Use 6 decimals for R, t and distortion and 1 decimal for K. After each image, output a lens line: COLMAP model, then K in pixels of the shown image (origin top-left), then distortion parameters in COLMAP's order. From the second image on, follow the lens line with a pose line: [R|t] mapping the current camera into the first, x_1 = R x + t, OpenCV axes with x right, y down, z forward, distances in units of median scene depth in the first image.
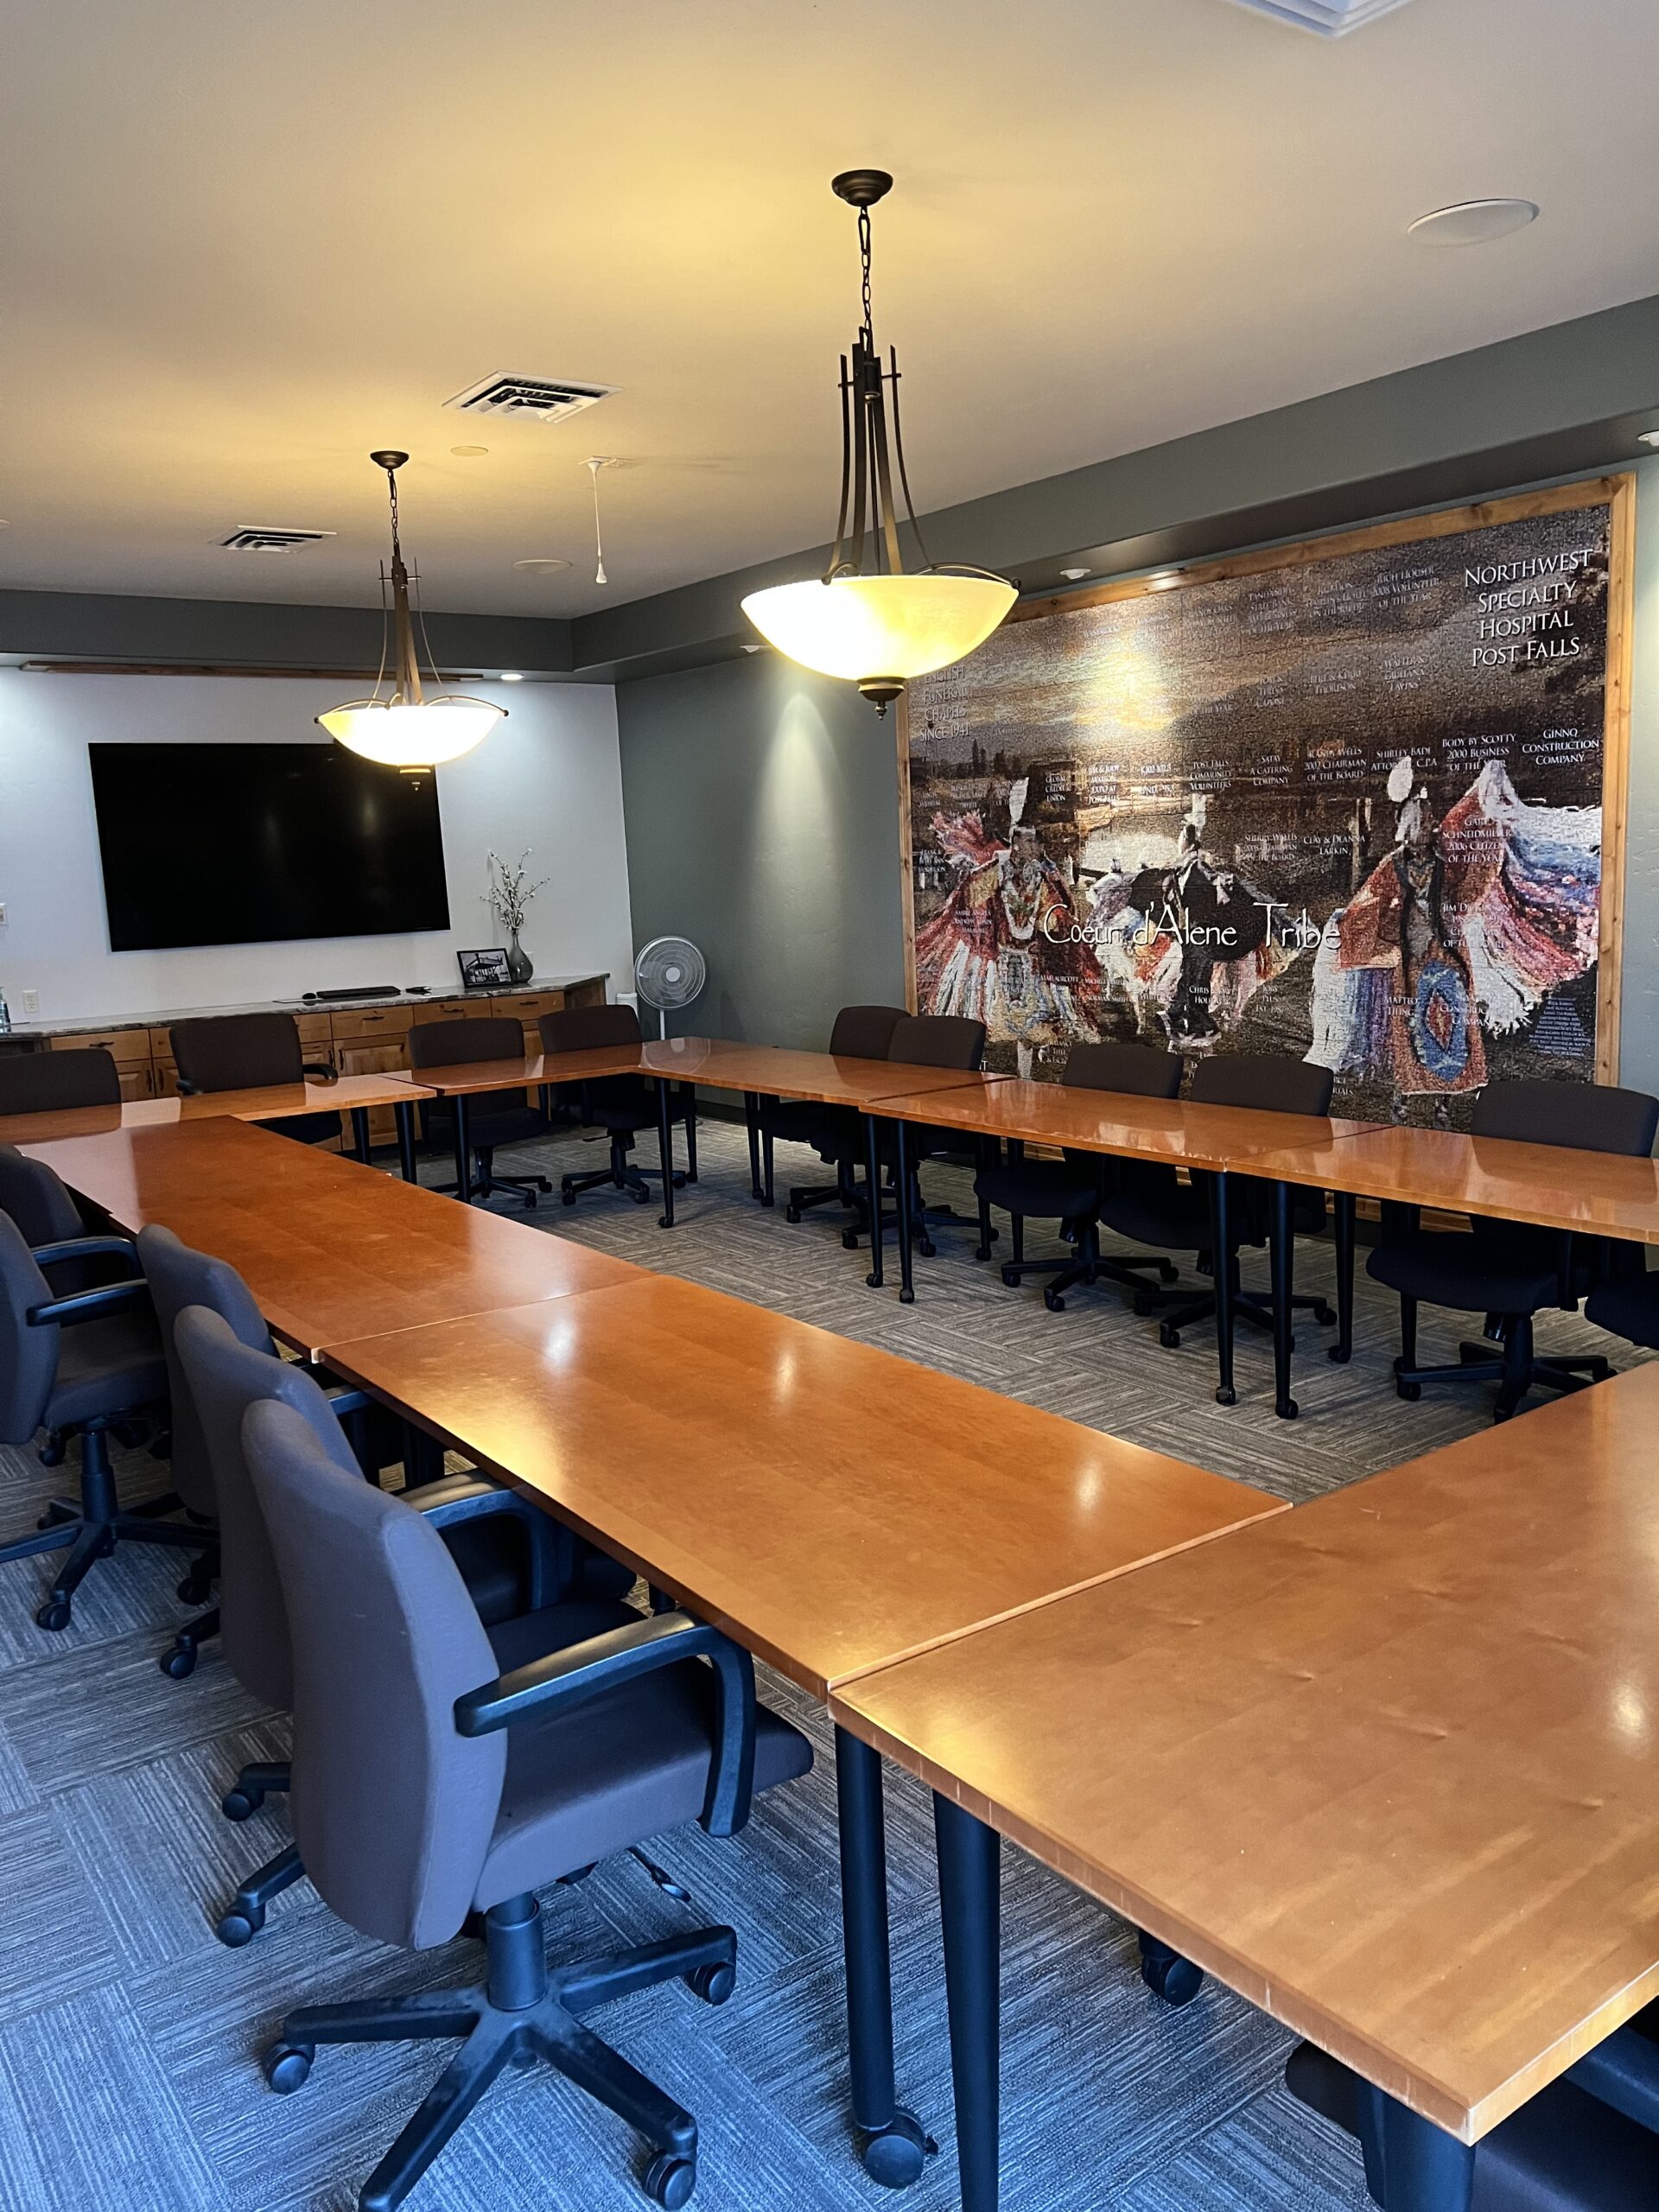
lens RADIAL K [[1659.2, 0, 791.4], [0, 1659.2, 1102.5], [0, 0, 1]] dist [0.011958, -0.012207]
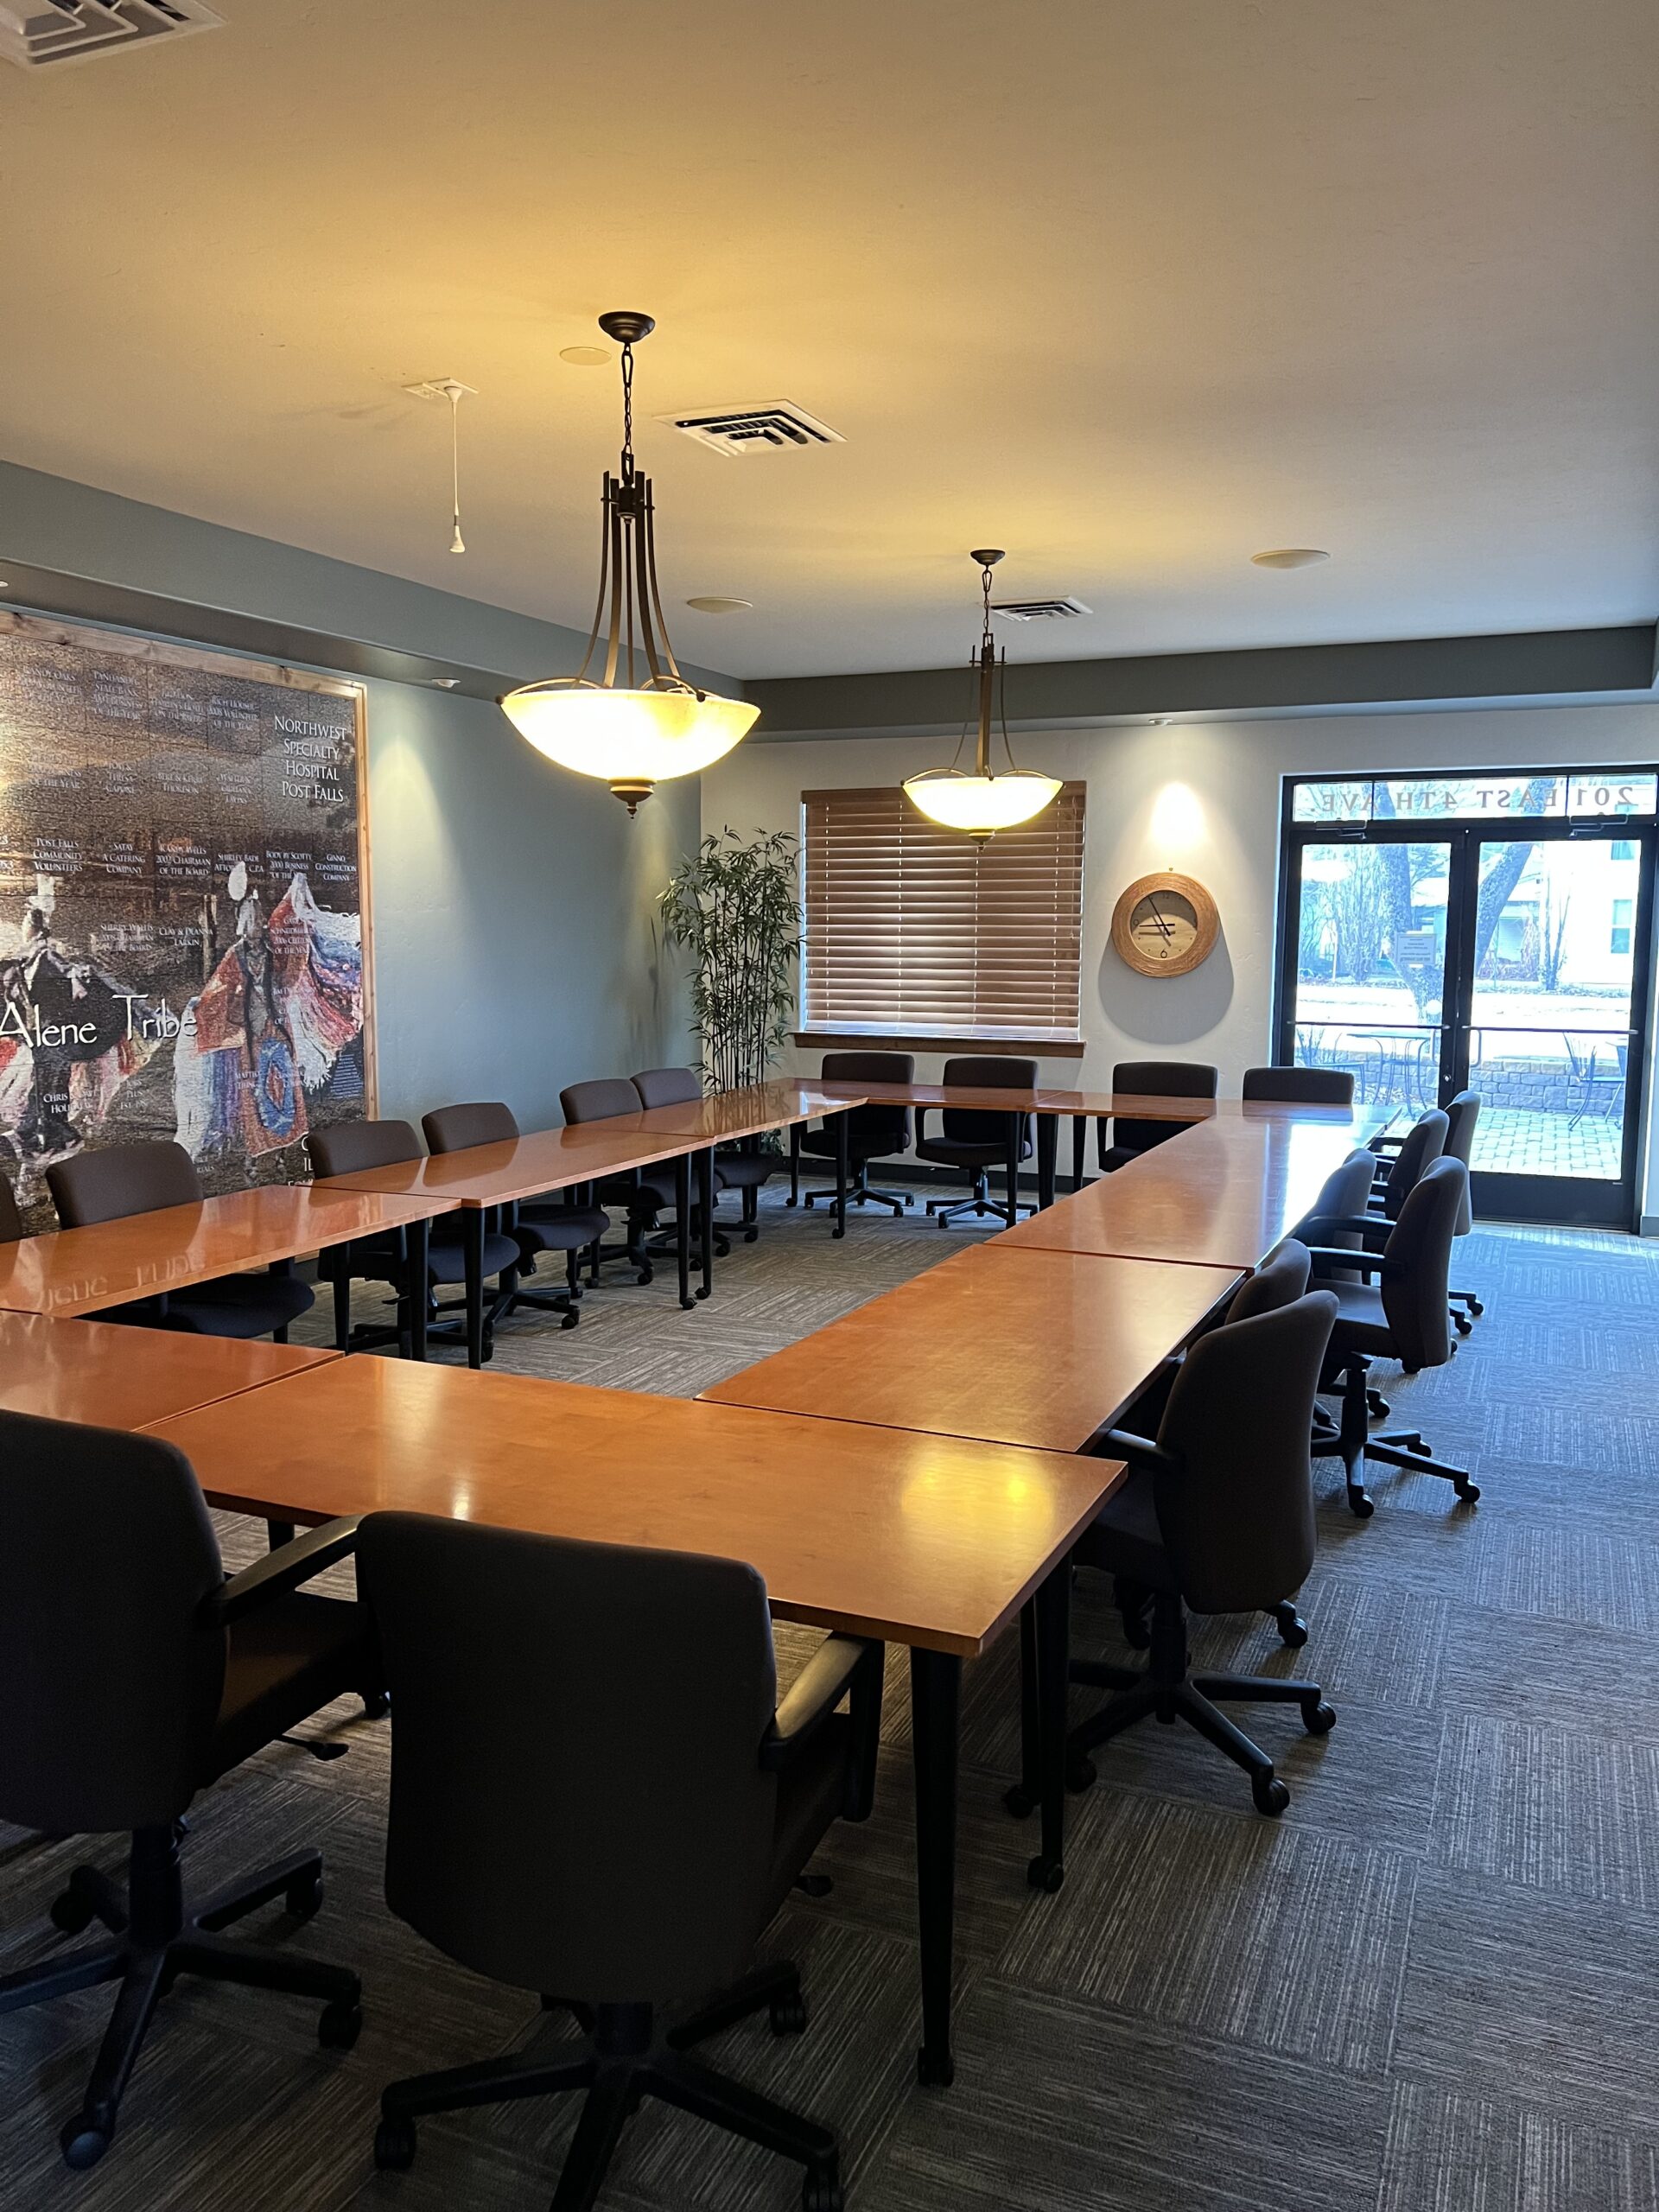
lens RADIAL K [[1659.2, 0, 806.4], [0, 1659.2, 1101.6], [0, 0, 1]] dist [0.011958, -0.012207]
pose [[-0.508536, -0.042407, 0.859996, -0.780902], [0.157706, 0.977303, 0.141447, -0.140373], [-0.846475, 0.207558, -0.490306, 1.208836]]
